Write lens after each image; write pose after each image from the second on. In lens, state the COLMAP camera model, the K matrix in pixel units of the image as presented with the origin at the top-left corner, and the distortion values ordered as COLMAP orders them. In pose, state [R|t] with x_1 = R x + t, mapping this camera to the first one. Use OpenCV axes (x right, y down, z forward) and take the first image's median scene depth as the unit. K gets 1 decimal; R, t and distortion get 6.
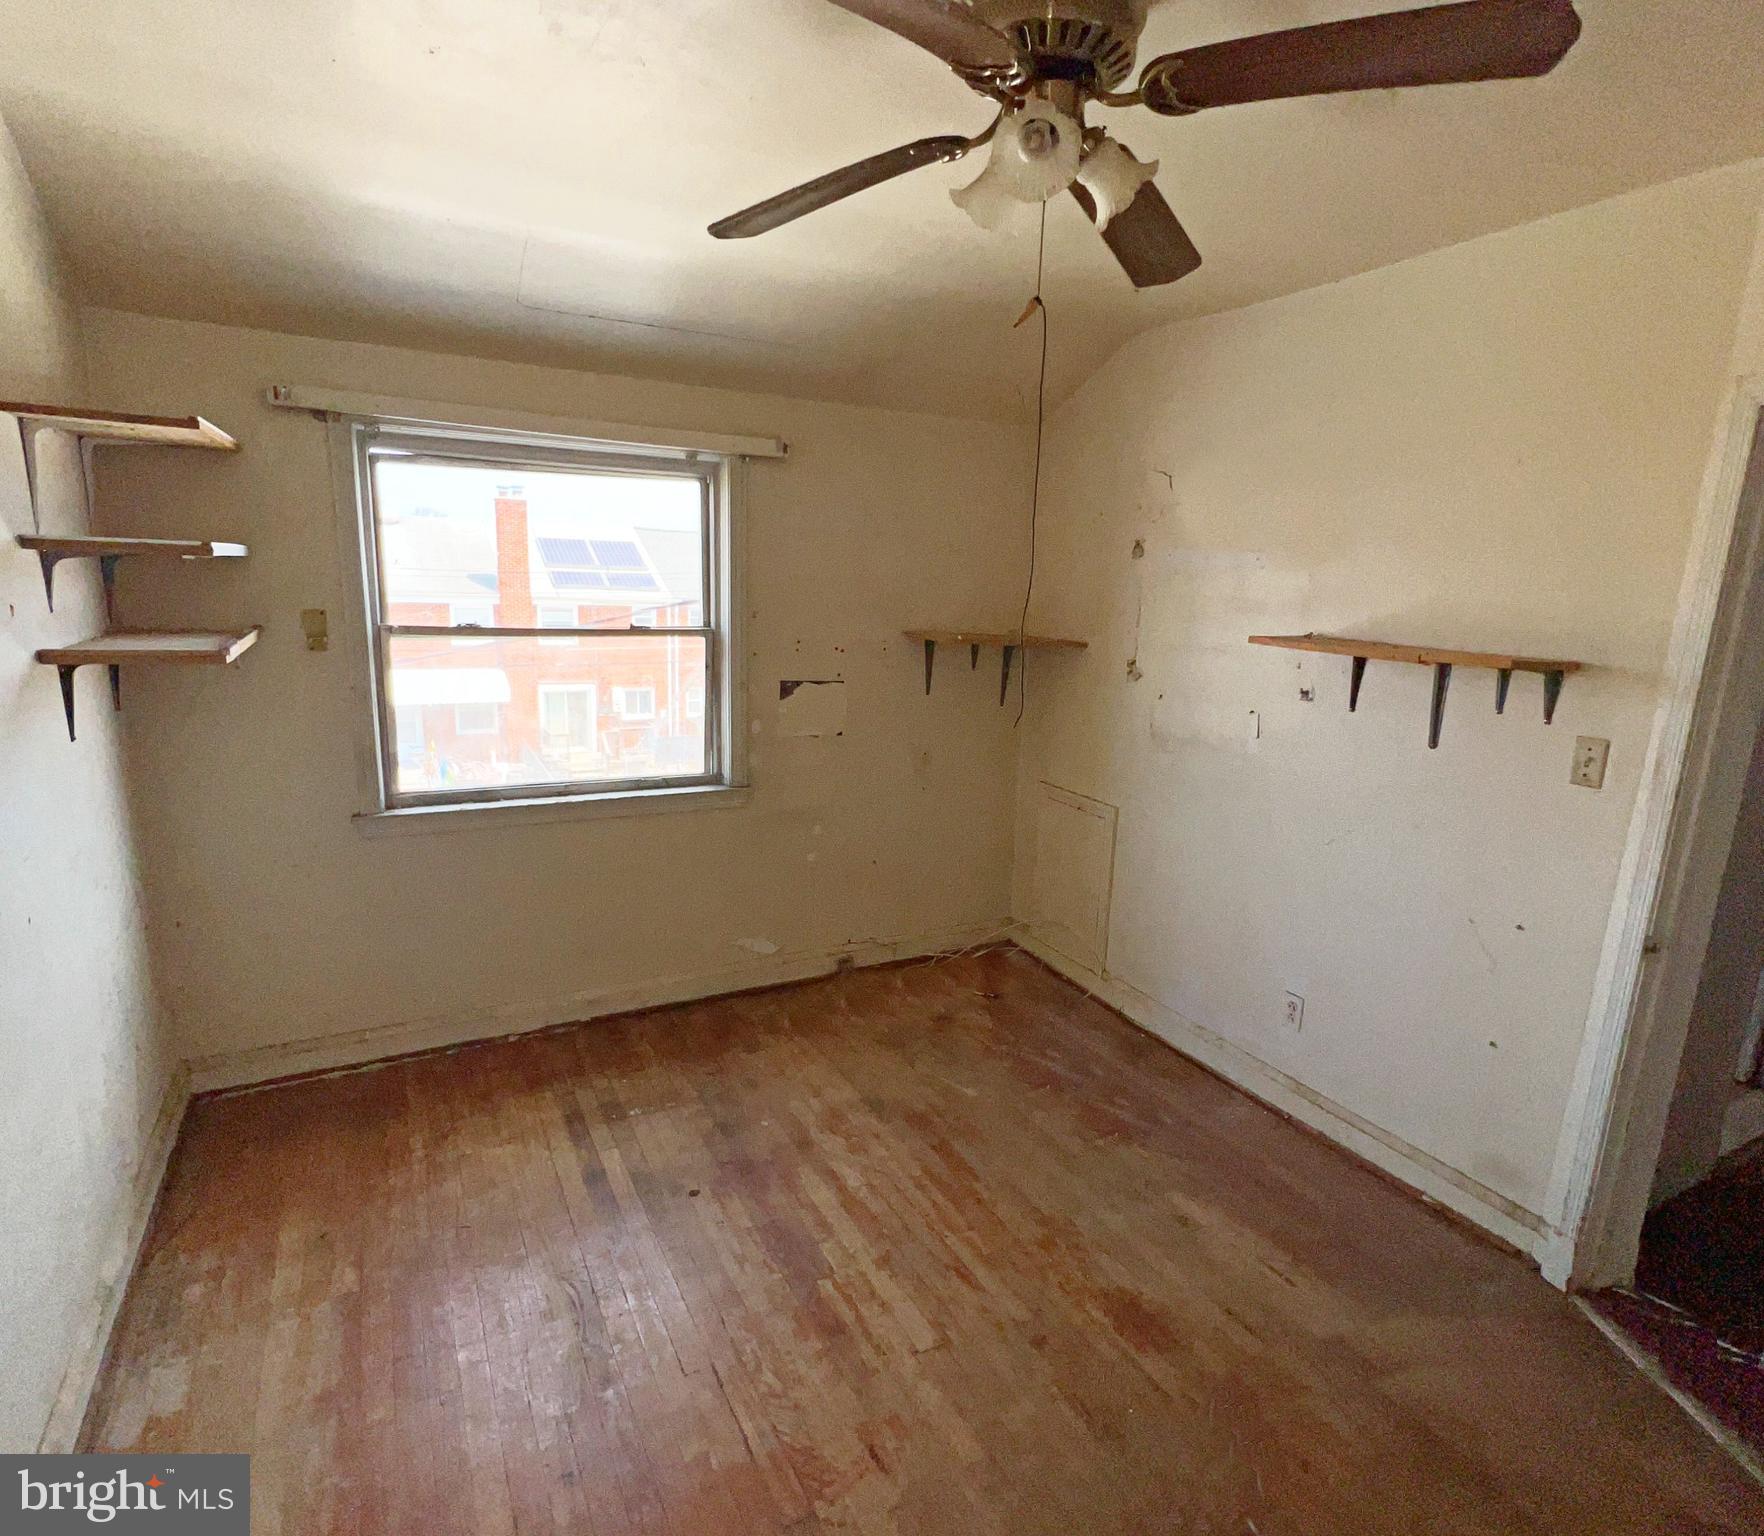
lens RADIAL K [[949.1, 0, 882.0], [0, 949.1, 768.0], [0, 0, 1]] dist [-0.001819, -0.000012]
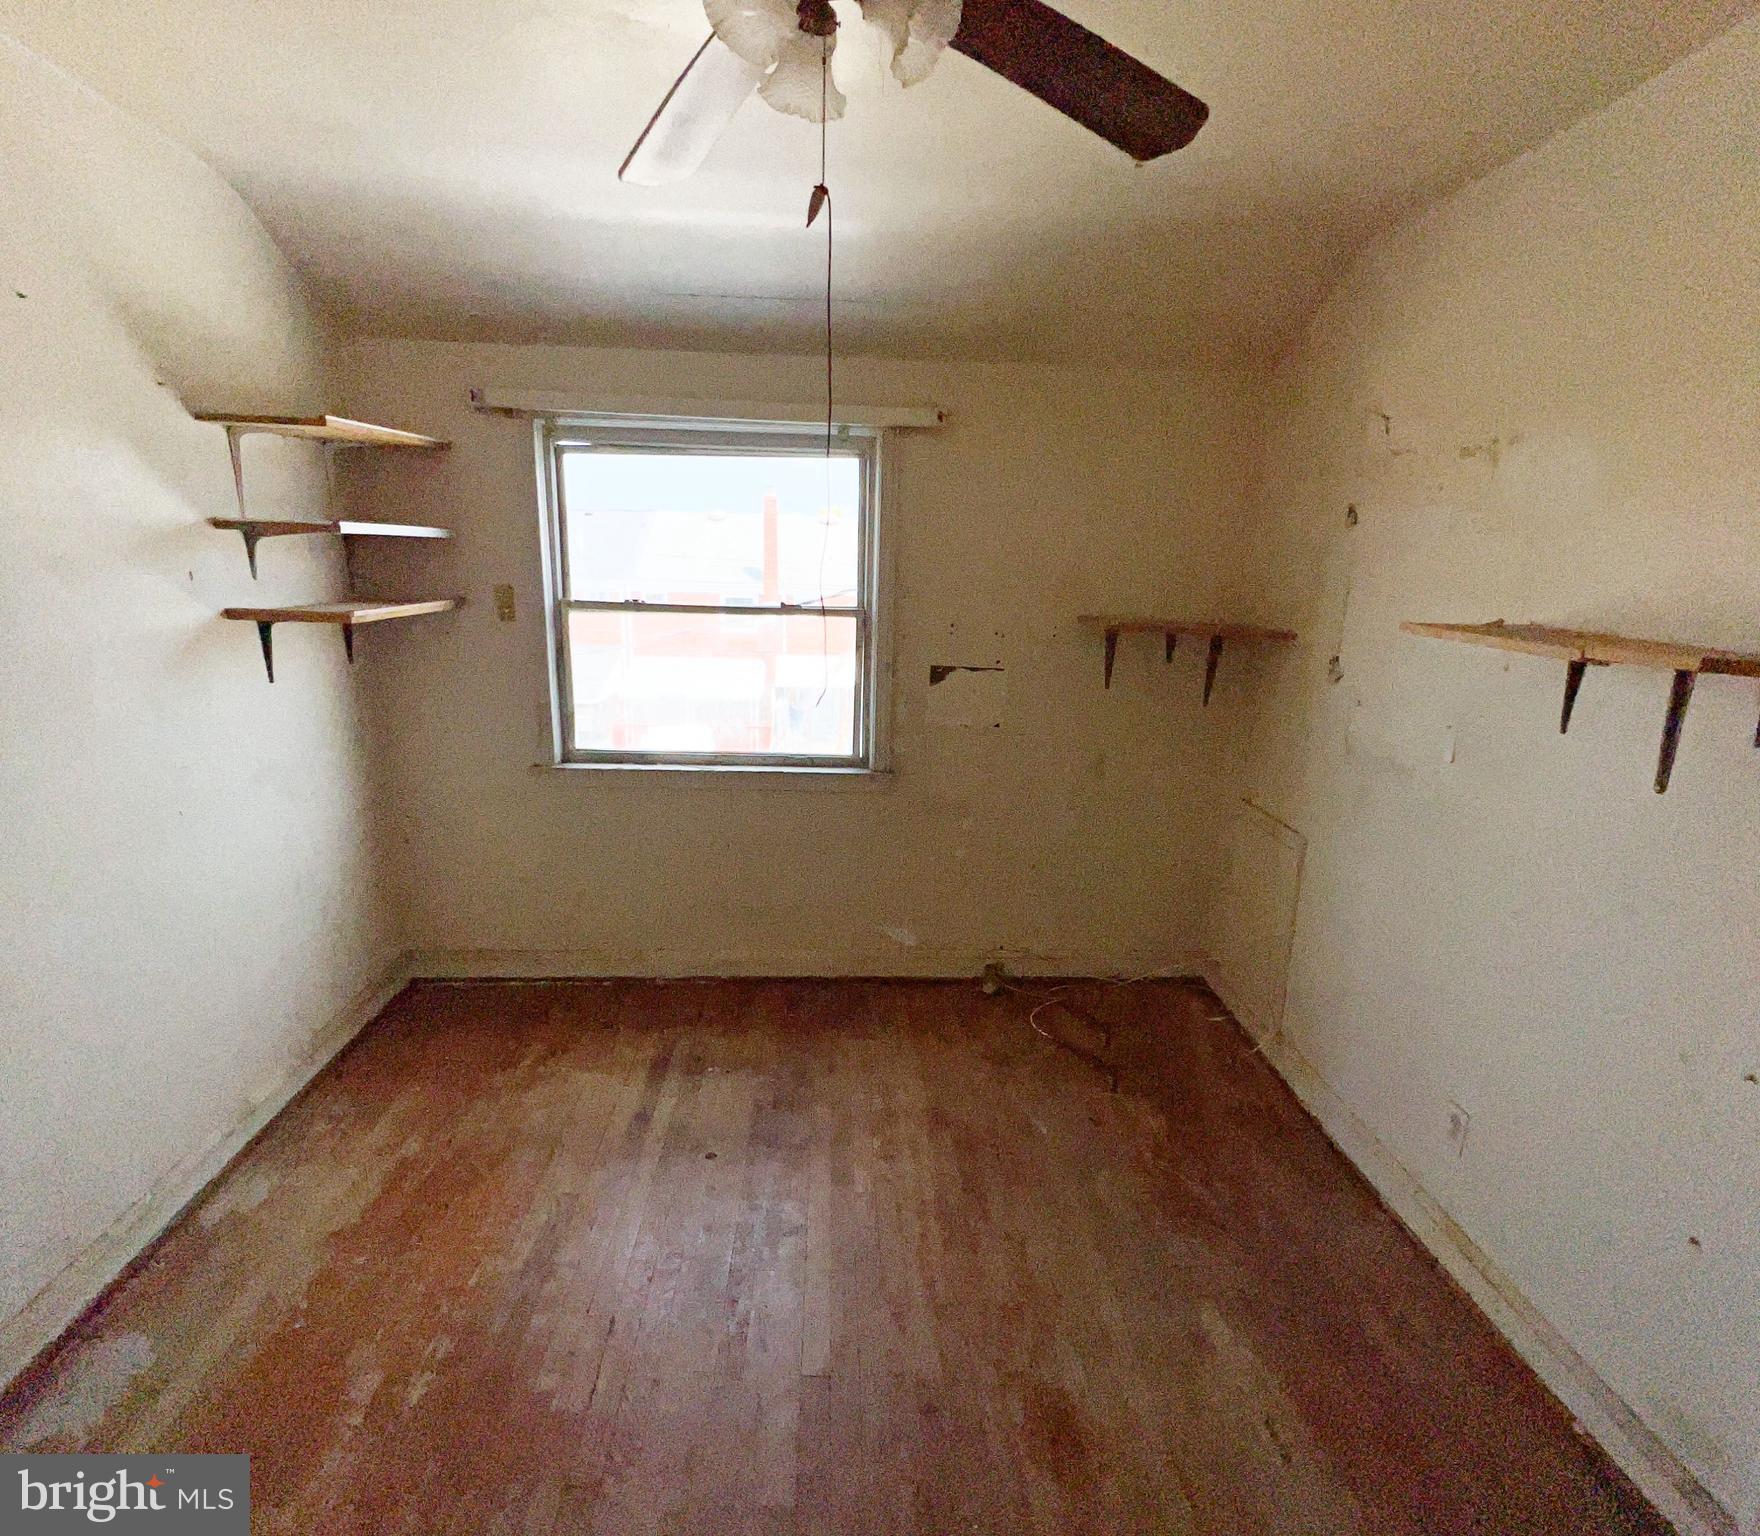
lens RADIAL K [[944.3, 0, 880.7], [0, 944.3, 797.9], [0, 0, 1]] dist [-0.001308, 0.000298]
pose [[0.903757, 0.096676, -0.416985, 0.304270], [-0.082182, 0.995227, 0.052620, -0.005383], [0.420082, -0.013288, 0.907389, 0.132750]]
